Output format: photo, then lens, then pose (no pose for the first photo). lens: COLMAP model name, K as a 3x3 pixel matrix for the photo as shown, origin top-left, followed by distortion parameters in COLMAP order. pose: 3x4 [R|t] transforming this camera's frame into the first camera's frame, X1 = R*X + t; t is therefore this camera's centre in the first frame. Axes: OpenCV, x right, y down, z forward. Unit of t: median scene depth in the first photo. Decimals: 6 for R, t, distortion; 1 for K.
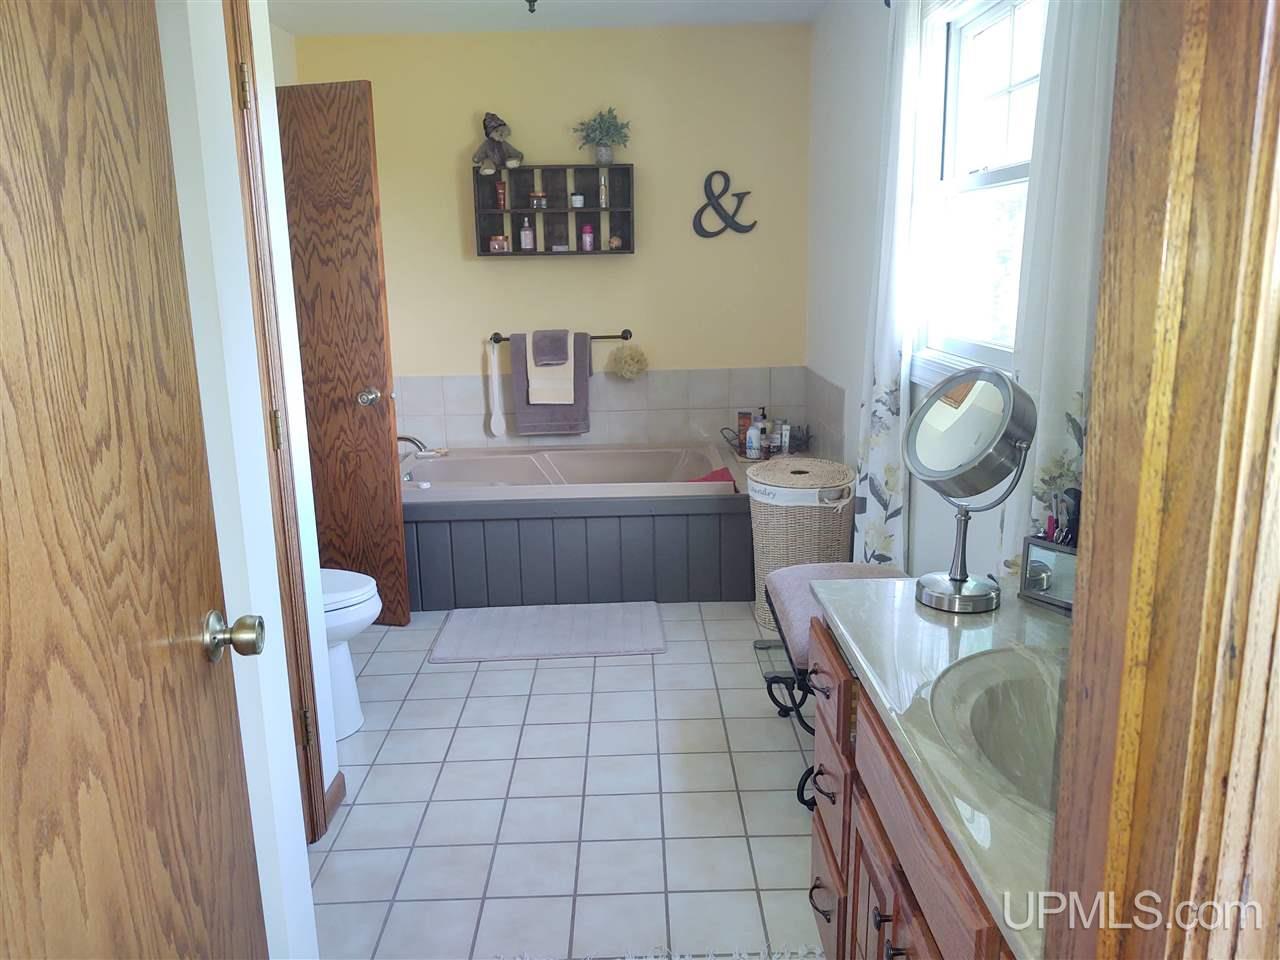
lens RADIAL K [[976.7, 0, 635.3], [0, 976.7, 487.2], [0, 0, 1]] dist [0.023396, -0.043035]
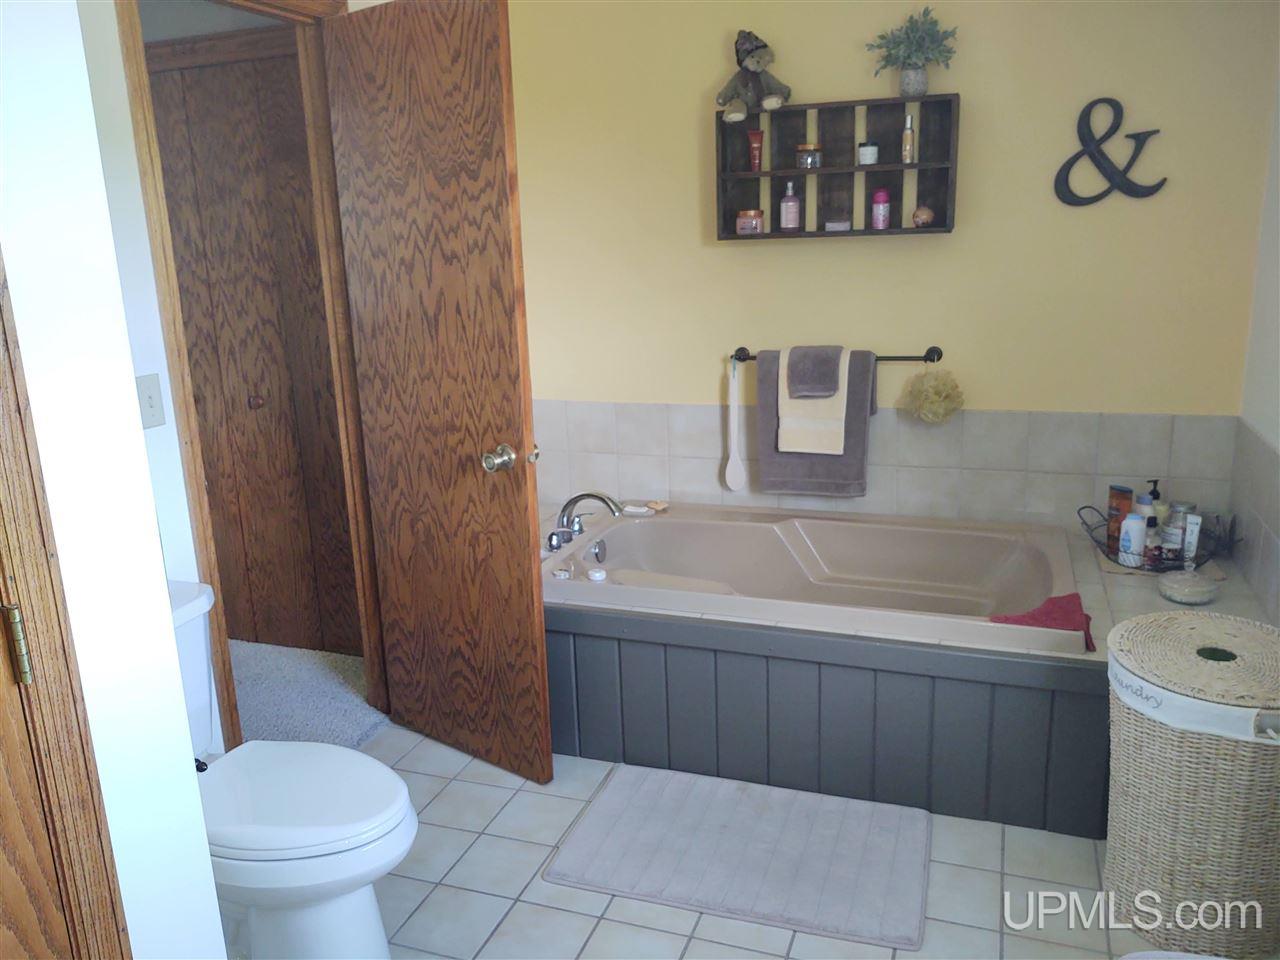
lens RADIAL K [[976.7, 0, 639.0], [0, 976.7, 473.5], [0, 0, 1]] dist [0.023396, -0.043035]
pose [[0.935412, 0.075258, -0.345458, 0.042178], [-0.067078, 0.997113, 0.035590, -0.091711], [0.347139, -0.010118, 0.937759, 0.325909]]
